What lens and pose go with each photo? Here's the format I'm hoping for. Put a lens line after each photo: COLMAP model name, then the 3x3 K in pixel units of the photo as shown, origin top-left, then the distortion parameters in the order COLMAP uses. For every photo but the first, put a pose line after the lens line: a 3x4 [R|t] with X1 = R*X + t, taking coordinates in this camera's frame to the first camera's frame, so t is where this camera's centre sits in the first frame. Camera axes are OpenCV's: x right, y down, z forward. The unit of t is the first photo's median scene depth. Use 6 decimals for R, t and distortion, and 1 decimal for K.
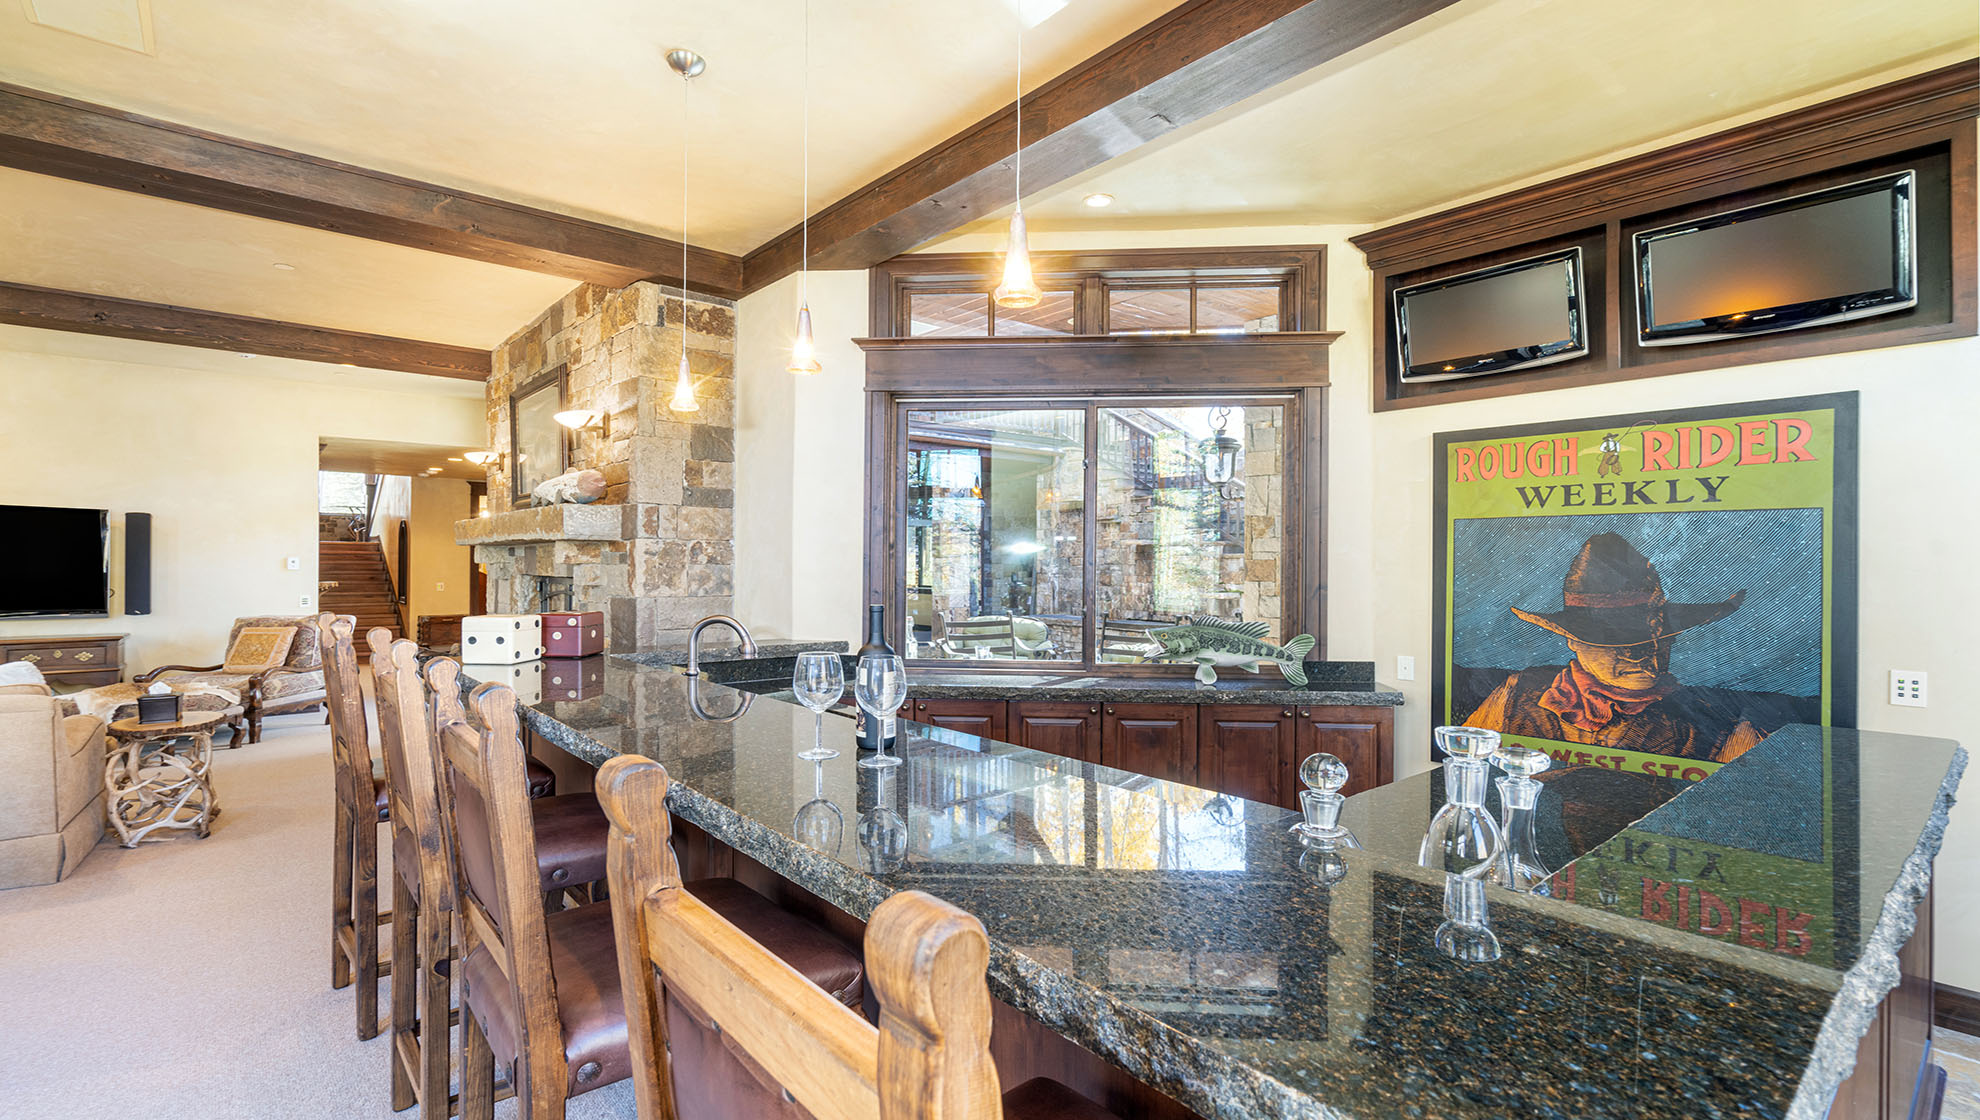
lens RADIAL K [[899.7, 0, 984.4], [0, 899.7, 569.2], [0, 0, 1]] dist [-0.000764, 0.000934]
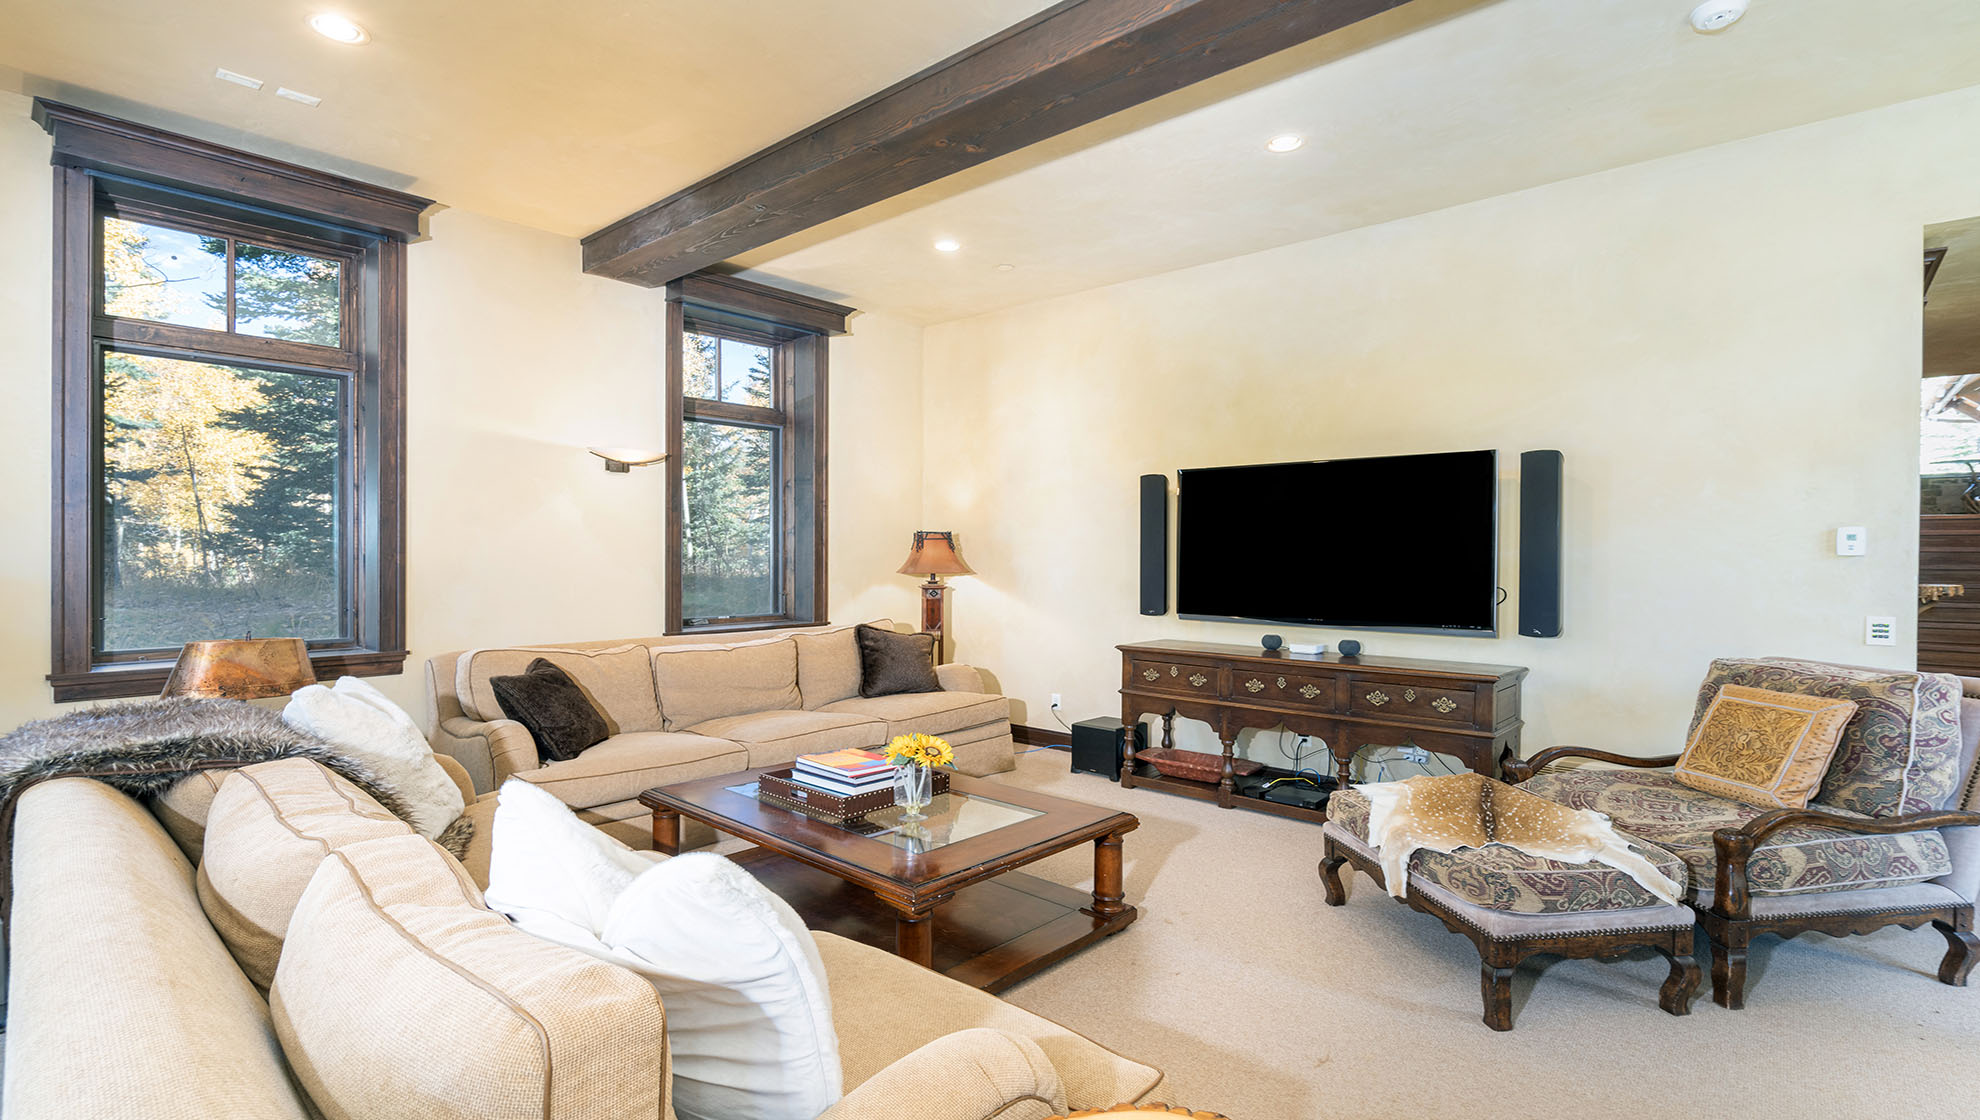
lens RADIAL K [[899.7, 0, 984.4], [0, 899.7, 569.2], [0, 0, 1]] dist [-0.000764, 0.000934]
pose [[0.139063, 0.011475, -0.990217, -0.643463], [-0.008547, 0.999910, 0.010387, 0.009994], [0.990247, 0.007019, 0.139148, 0.852691]]
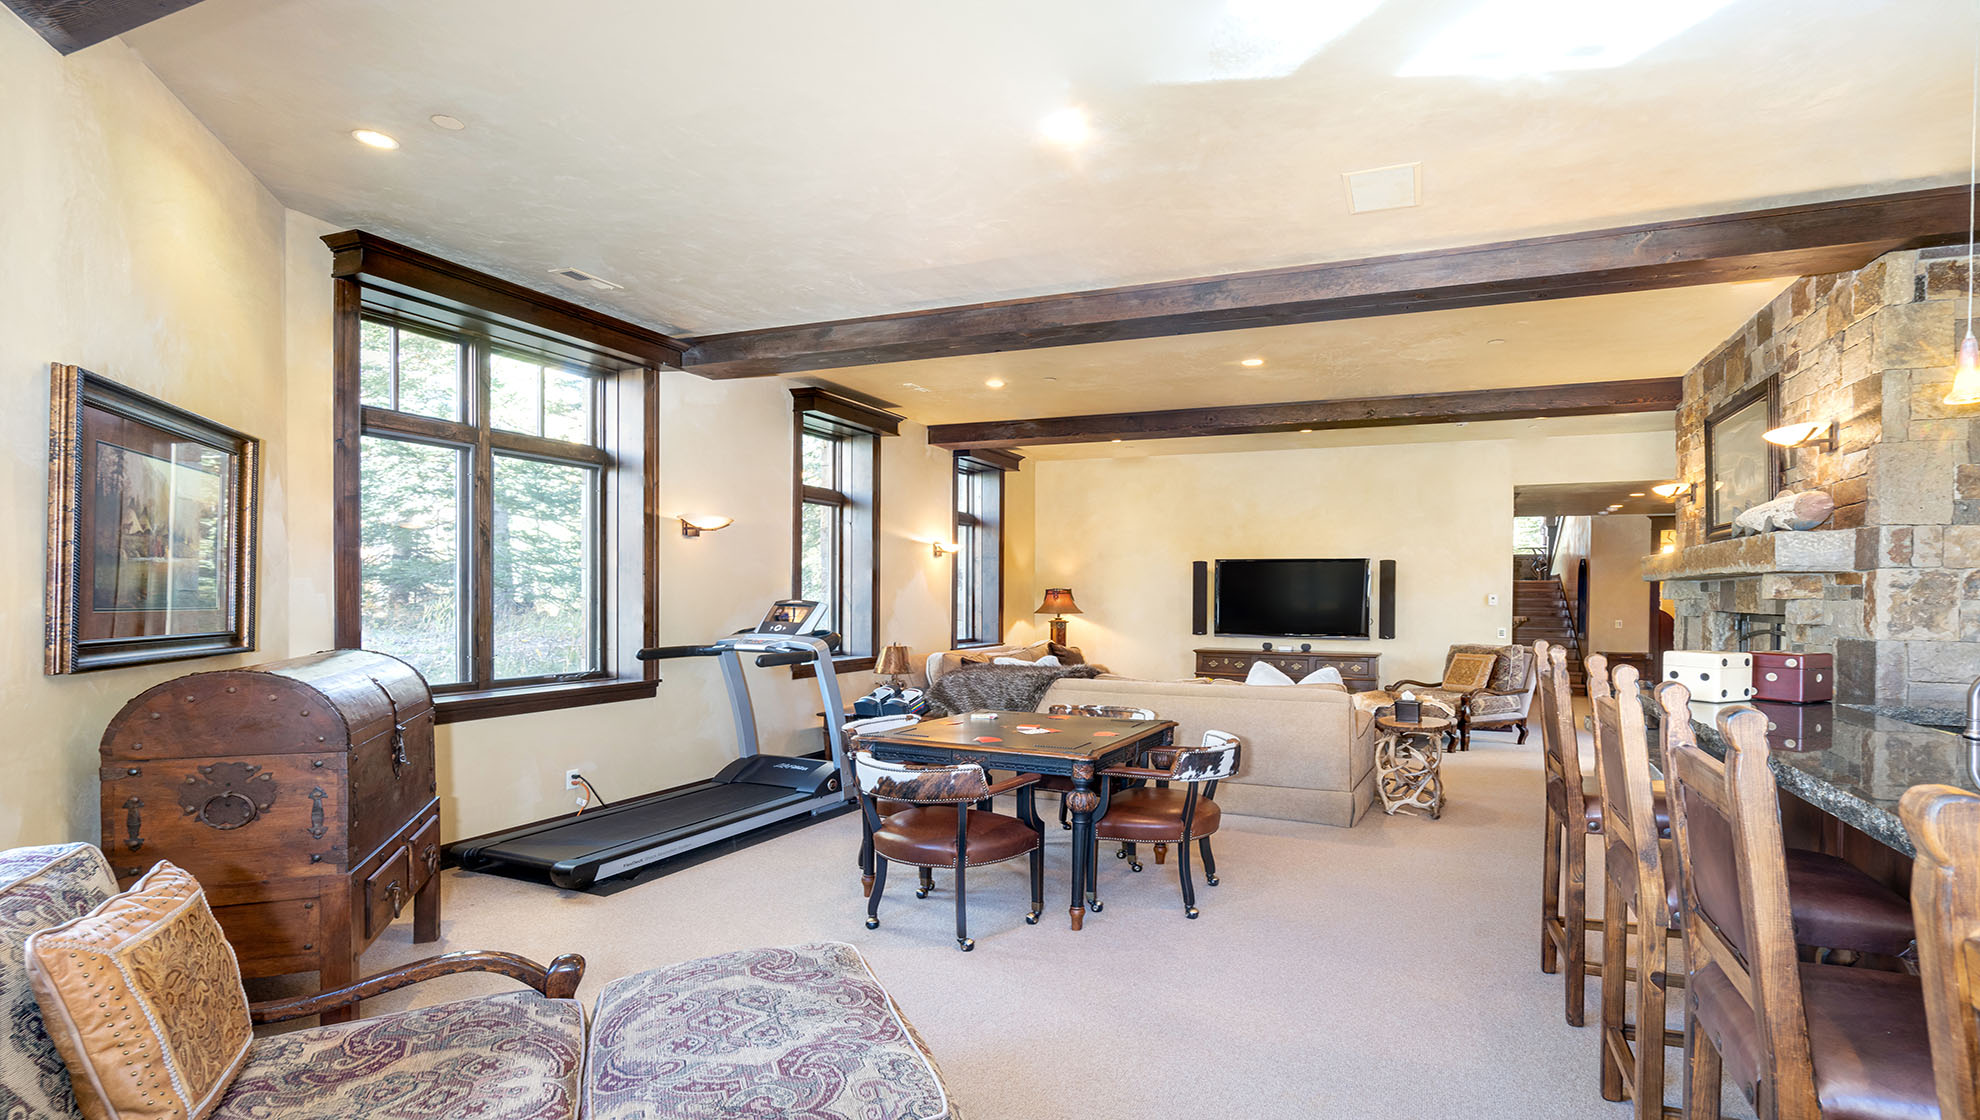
lens RADIAL K [[916.8, 0, 1060.2], [0, 916.8, 611.2], [0, 0, 1]] dist [-0.000462, 0.000401]
pose [[0.469200, 0.013355, -0.882991, 0.003643], [-0.010295, 0.999900, 0.009653, 0.004251], [0.883032, 0.004562, 0.469291, -0.050662]]
